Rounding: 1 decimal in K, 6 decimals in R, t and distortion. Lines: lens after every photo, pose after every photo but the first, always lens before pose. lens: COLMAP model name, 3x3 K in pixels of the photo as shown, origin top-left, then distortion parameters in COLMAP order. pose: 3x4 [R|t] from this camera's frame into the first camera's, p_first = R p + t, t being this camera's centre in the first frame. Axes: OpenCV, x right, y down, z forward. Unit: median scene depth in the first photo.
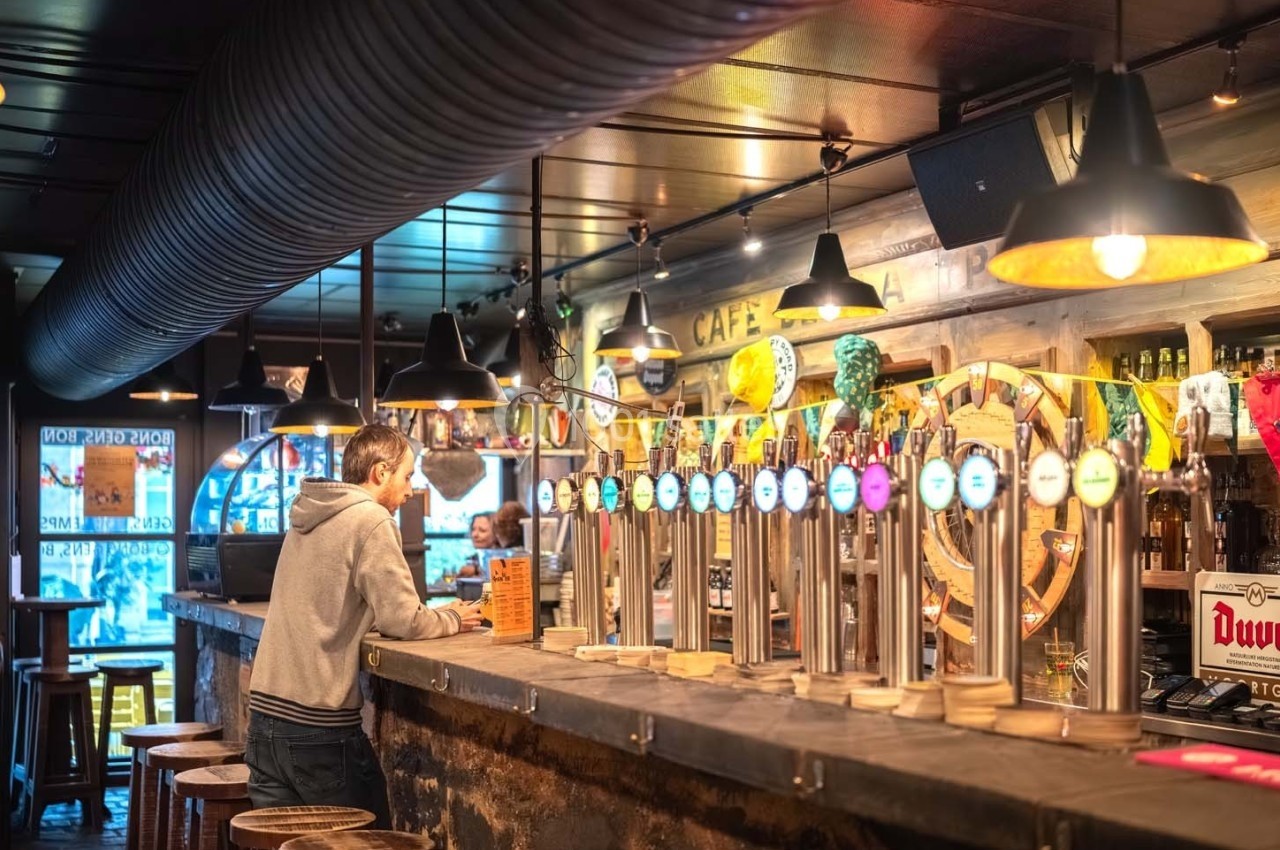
lens RADIAL K [[1635.1, 0, 641.4], [0, 1635.1, 454.6], [0, 0, 1]] dist [-0.048551, 0.004485]
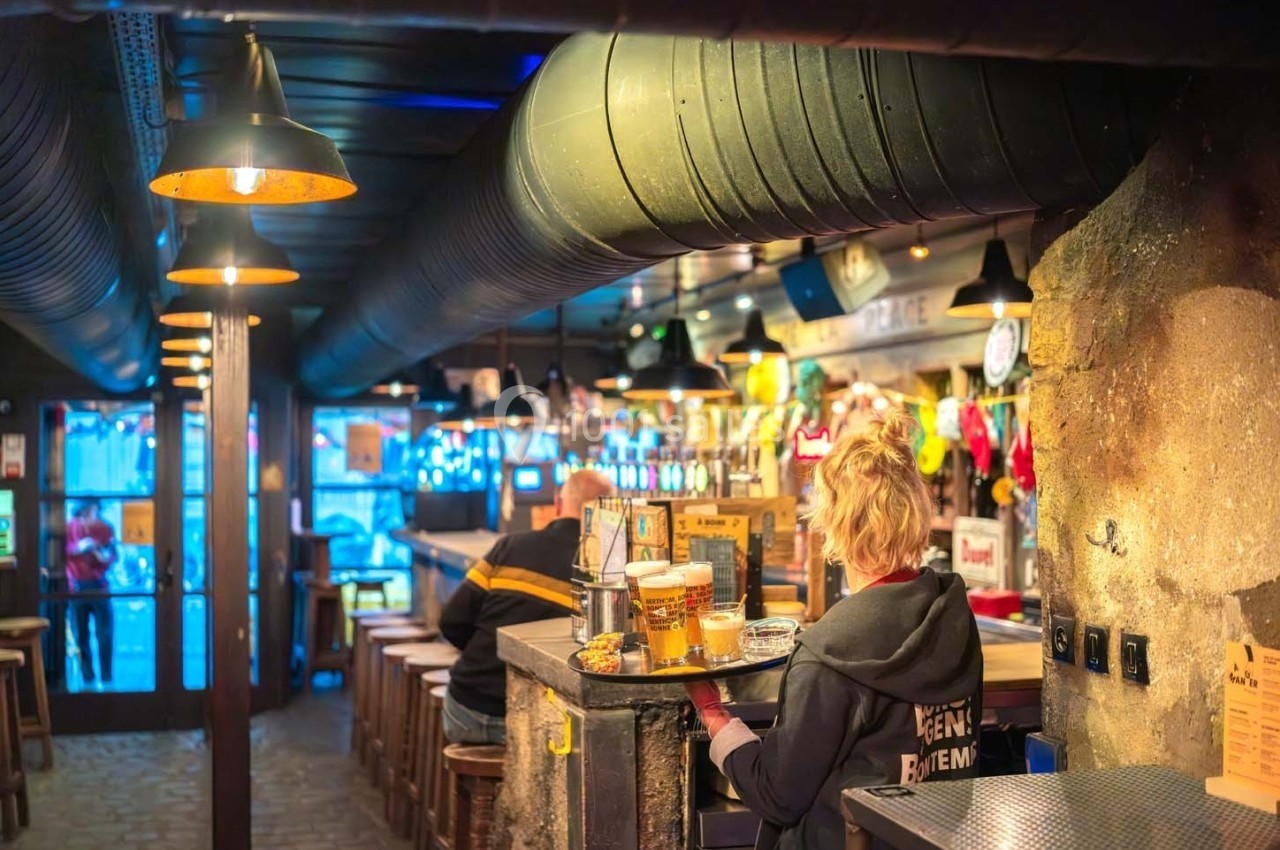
lens RADIAL K [[1817.6, 0, 640.0], [0, 1817.6, 425.0], [0, 0, 1]] dist [-0.010261, 0.000039]
pose [[0.981224, -0.007023, -0.192743, 0.279346], [0.012470, 0.999556, 0.027063, -0.056520], [0.192467, -0.028958, 0.980876, -0.643716]]
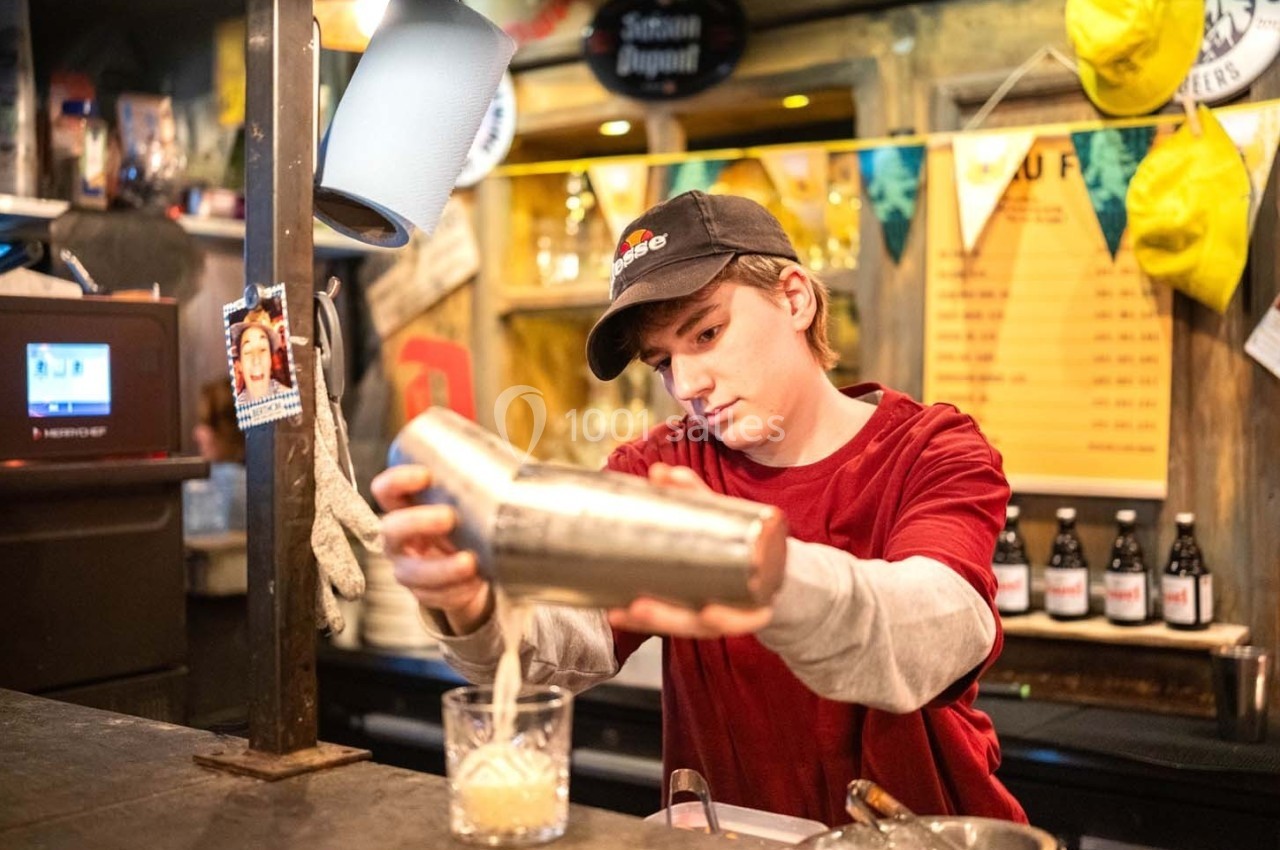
lens RADIAL K [[1635.1, 0, 641.4], [0, 1635.1, 454.6], [0, 0, 1]] dist [-0.048551, 0.004485]
pose [[0.892830, -0.005285, 0.450364, -0.211573], [-0.016398, 0.998887, 0.044231, 0.040495], [-0.450096, -0.046876, 0.891749, 0.712427]]
